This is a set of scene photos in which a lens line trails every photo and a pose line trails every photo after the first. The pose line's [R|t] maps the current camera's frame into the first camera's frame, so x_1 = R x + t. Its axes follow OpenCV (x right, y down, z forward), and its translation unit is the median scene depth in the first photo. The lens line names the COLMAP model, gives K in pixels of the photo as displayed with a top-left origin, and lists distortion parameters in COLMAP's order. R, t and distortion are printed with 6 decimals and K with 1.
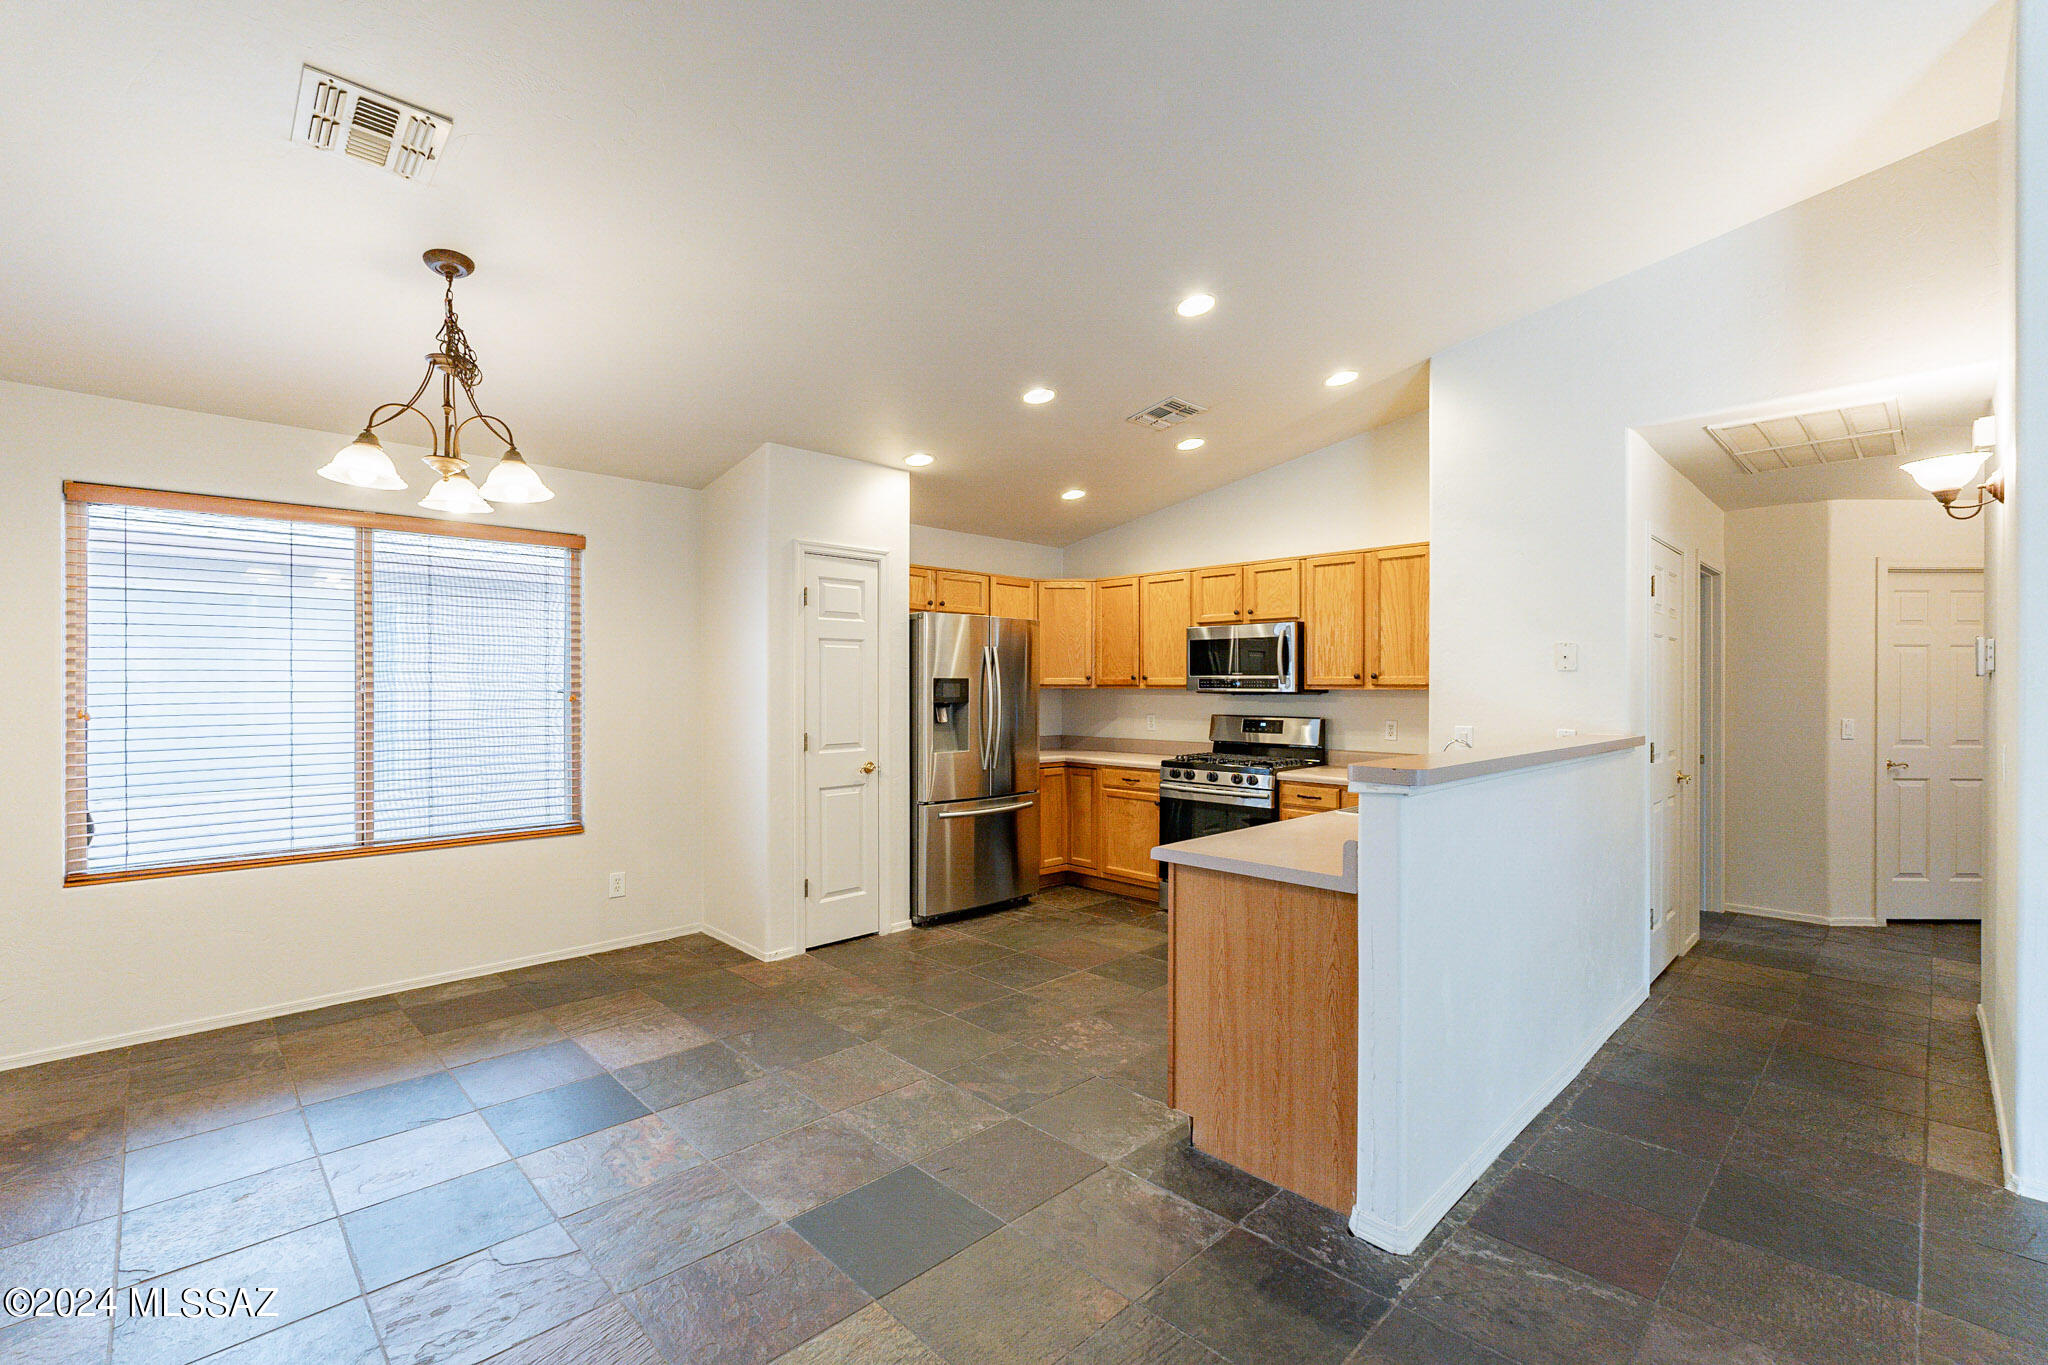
lens RADIAL K [[893.4, 0, 1023.1], [0, 893.4, 686.9], [0, 0, 1]] dist [-0.002967, -0.000127]
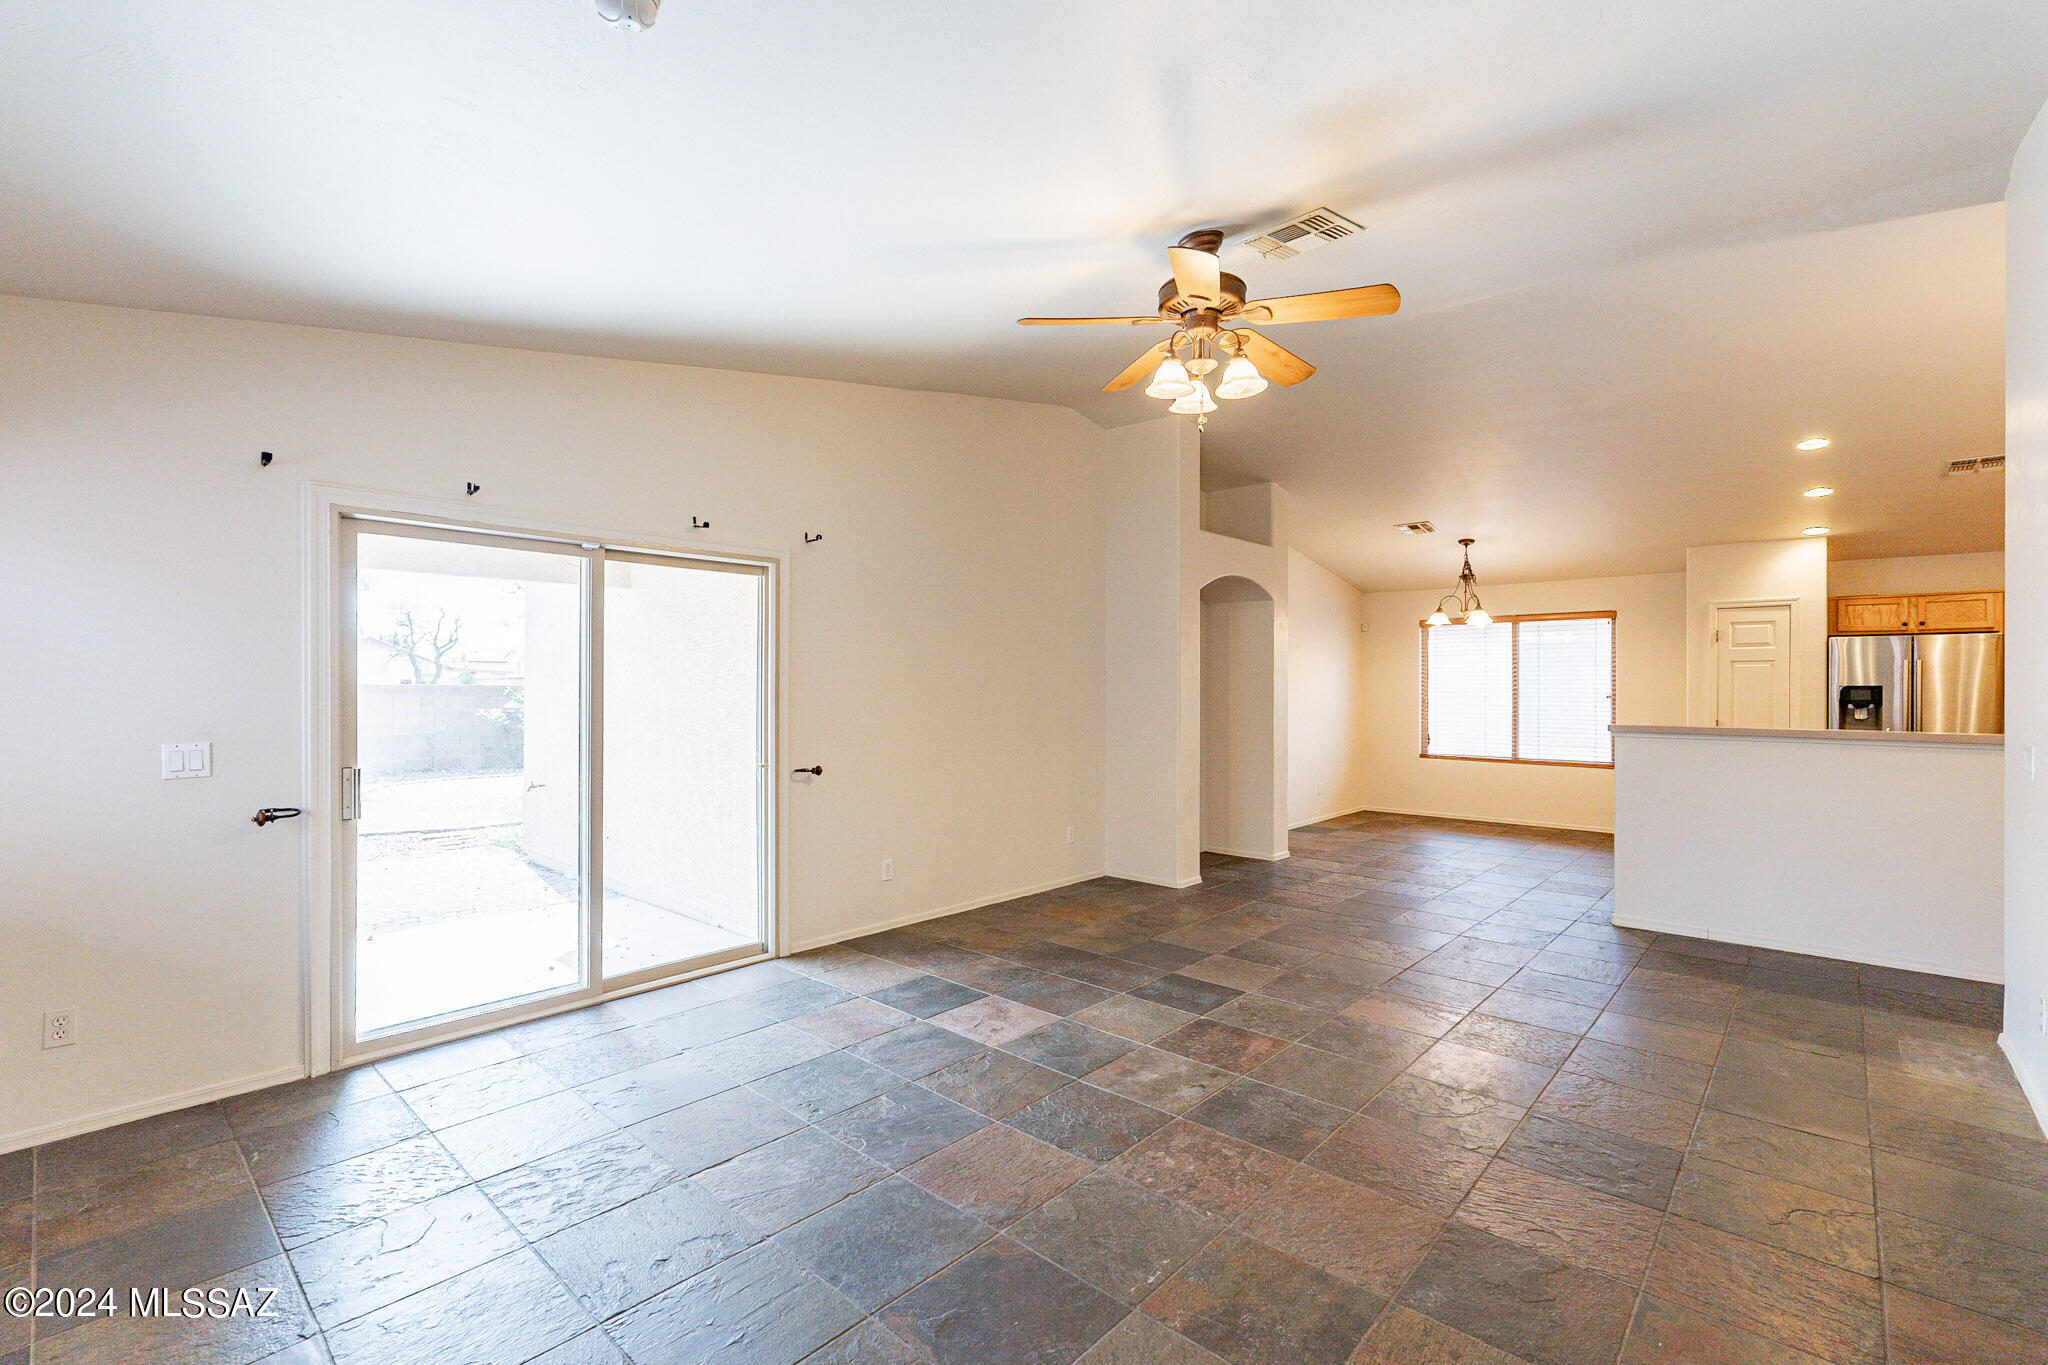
lens RADIAL K [[889.3, 0, 1030.9], [0, 889.3, 687.5], [0, 0, 1]] dist [0.000859, -0.000201]
pose [[0.066829, 0.001114, -0.997764, 1.210545], [-0.002363, 0.999997, 0.000958, -0.005927], [0.997762, 0.002294, 0.066831, -0.332986]]
